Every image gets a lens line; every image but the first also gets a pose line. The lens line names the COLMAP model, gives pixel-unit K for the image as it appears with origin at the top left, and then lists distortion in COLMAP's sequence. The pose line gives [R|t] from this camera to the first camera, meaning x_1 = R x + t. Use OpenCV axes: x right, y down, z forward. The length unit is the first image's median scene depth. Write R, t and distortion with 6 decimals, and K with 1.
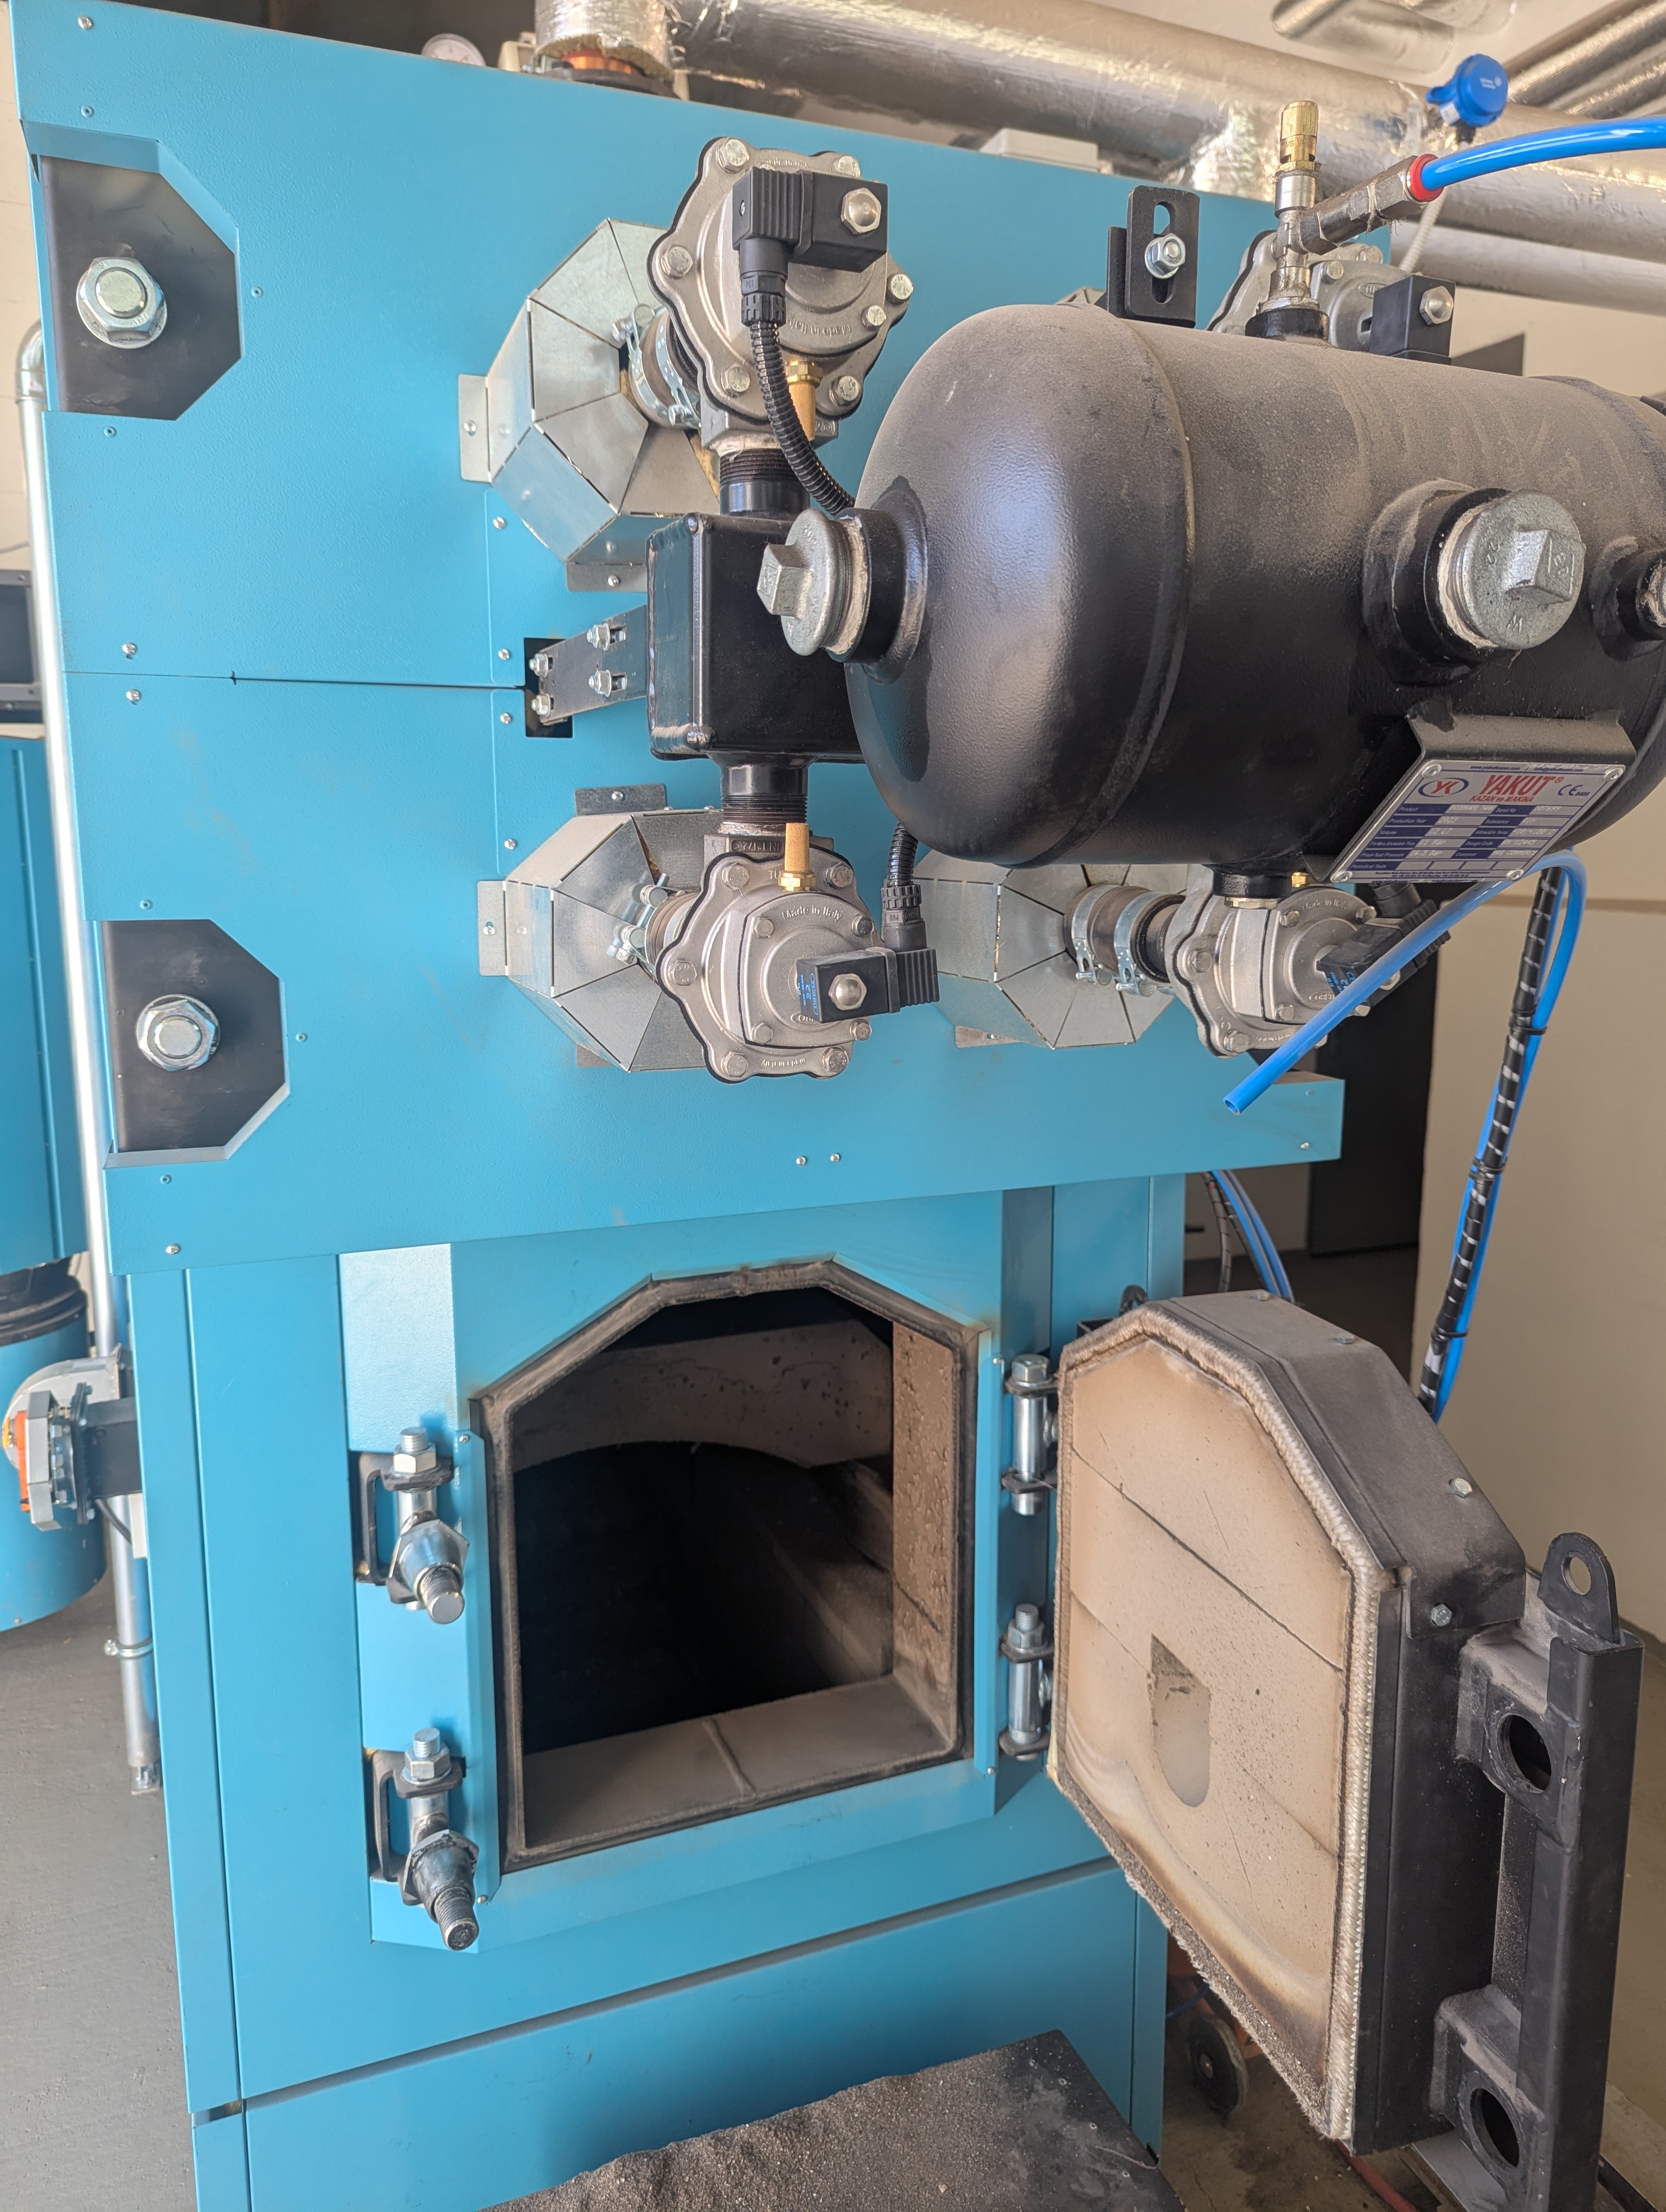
lens RADIAL K [[1577.7, 0, 841.9], [0, 1577.7, 1077.0], [0, 0, 1]] dist [0.019026, -0.002914]
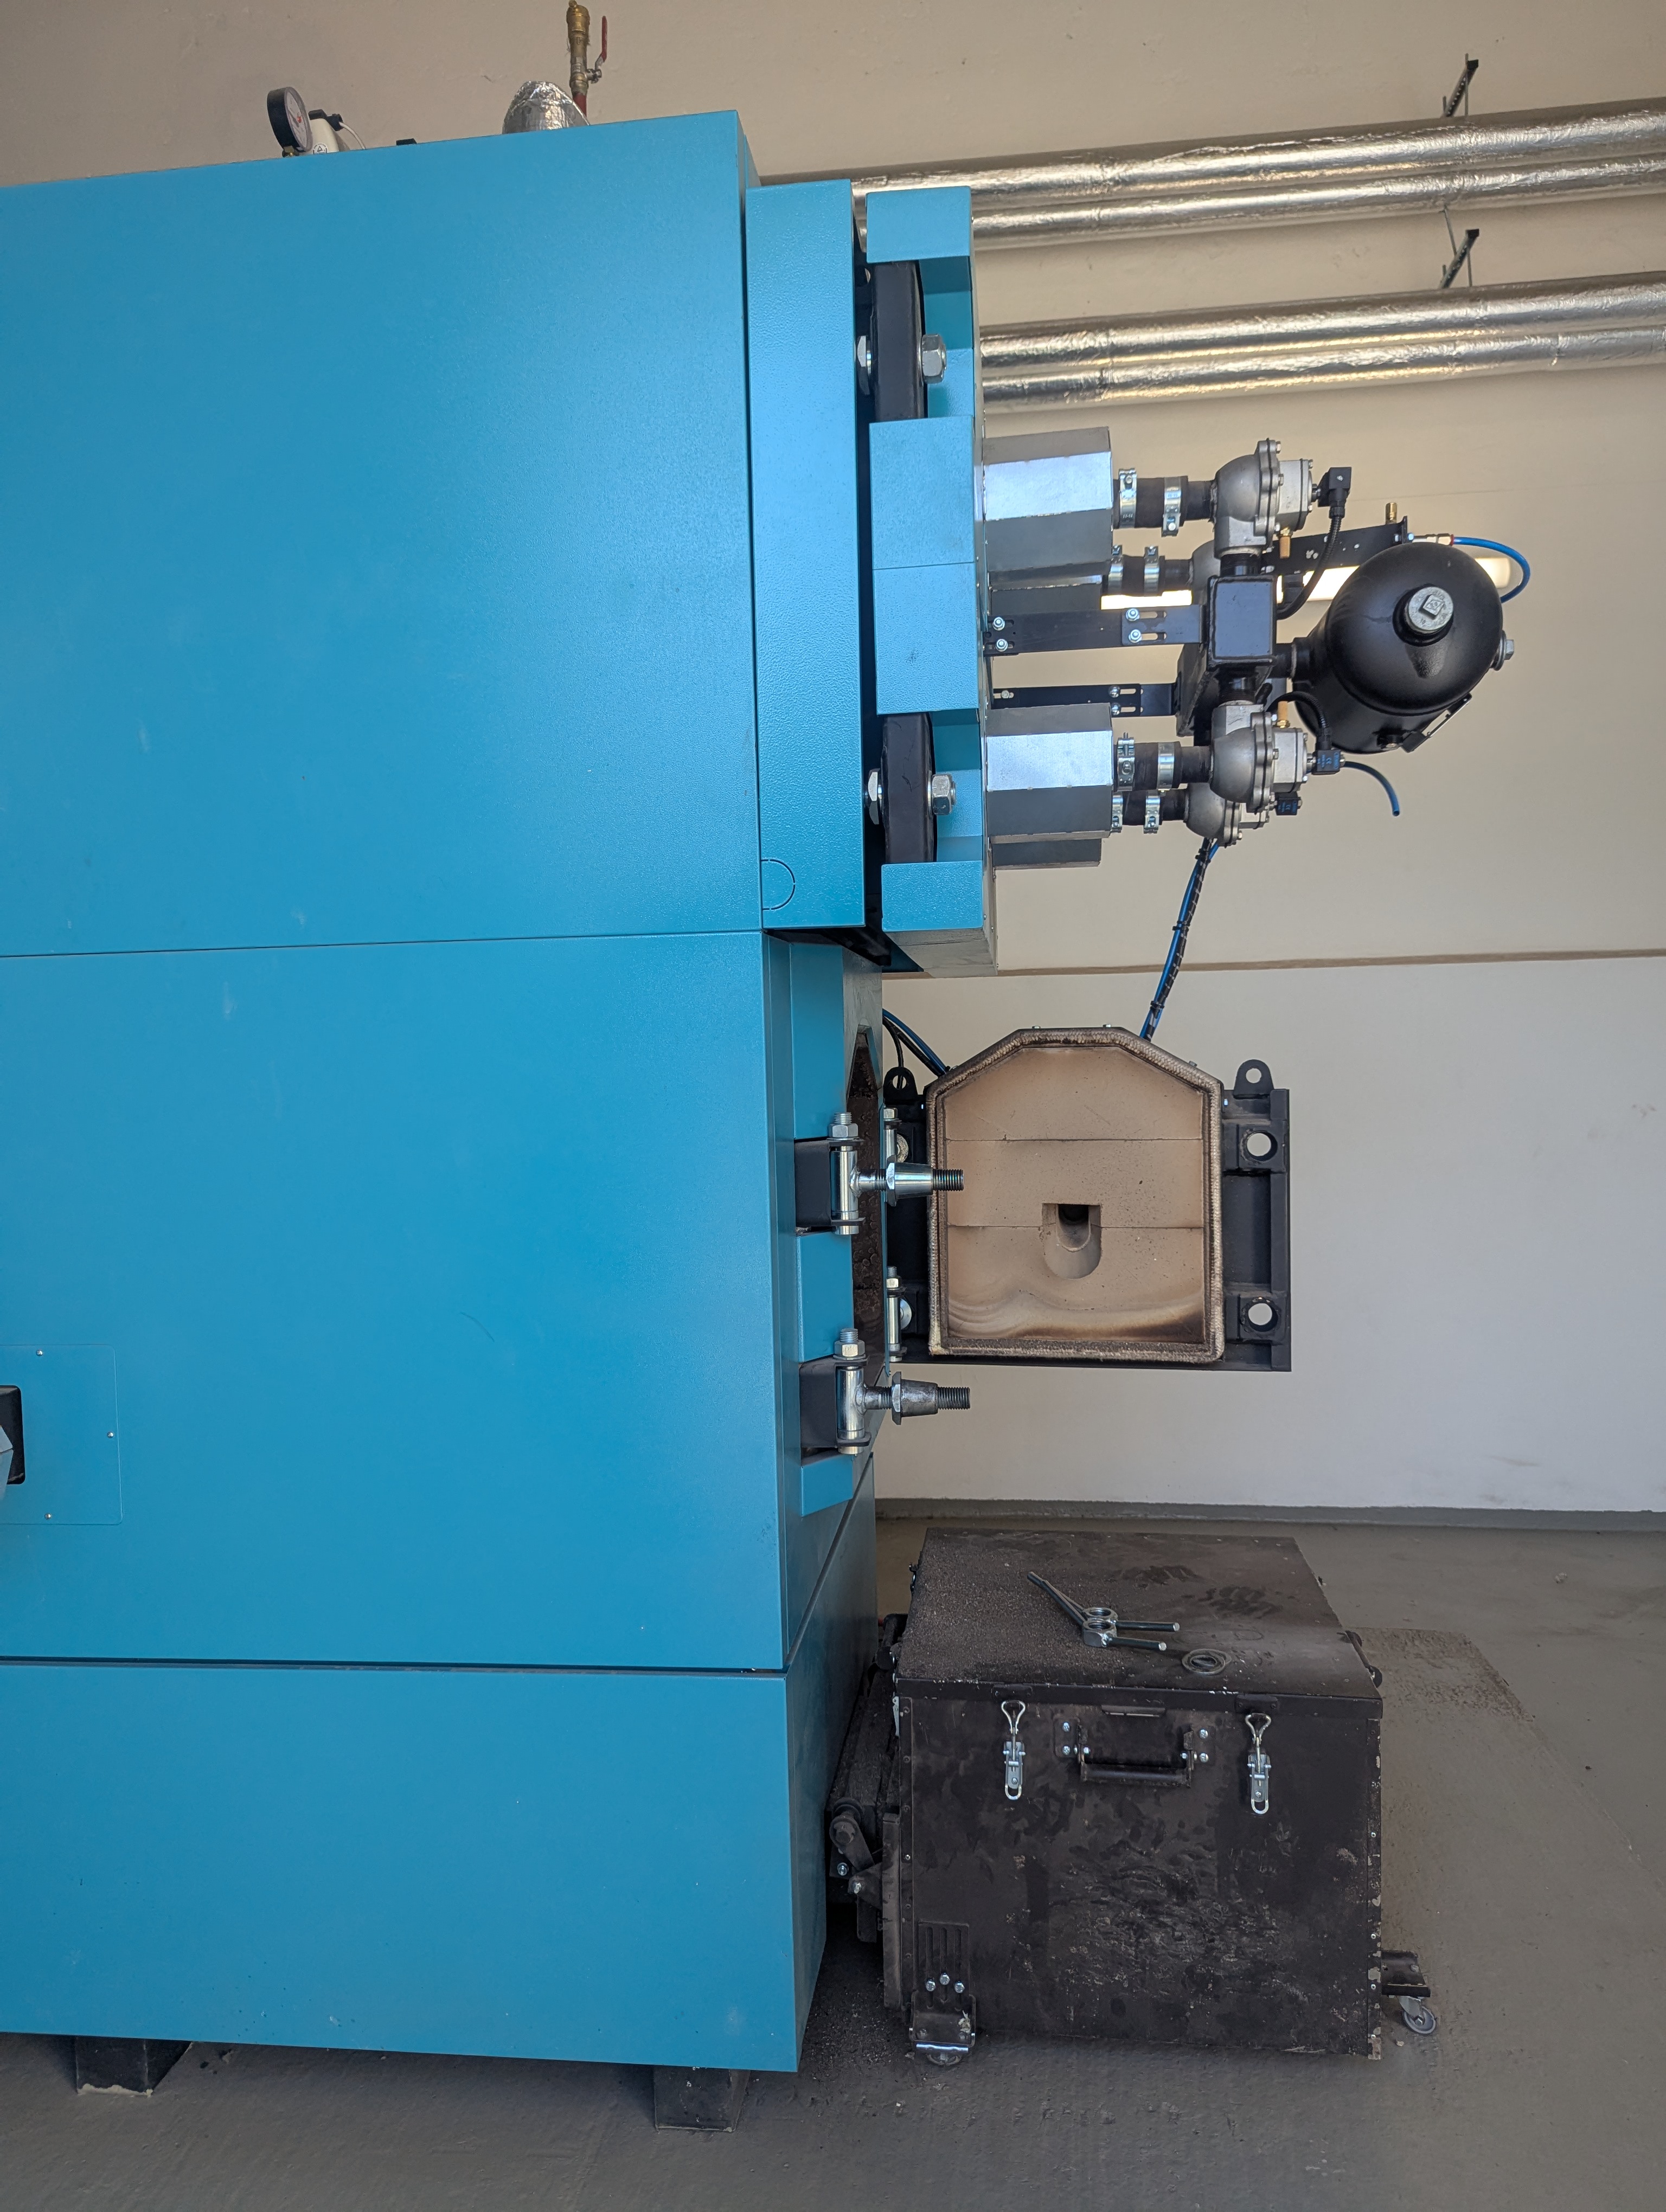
lens RADIAL K [[1577.7, 0, 810.9], [0, 1577.7, 1114.2], [0, 0, 1]] dist [0.019026, -0.002914]
pose [[0.489558, -0.039389, 0.871081, -1.485823], [0.156381, 0.986749, -0.043268, 0.270498], [-0.857834, 0.157403, 0.489230, 0.288293]]
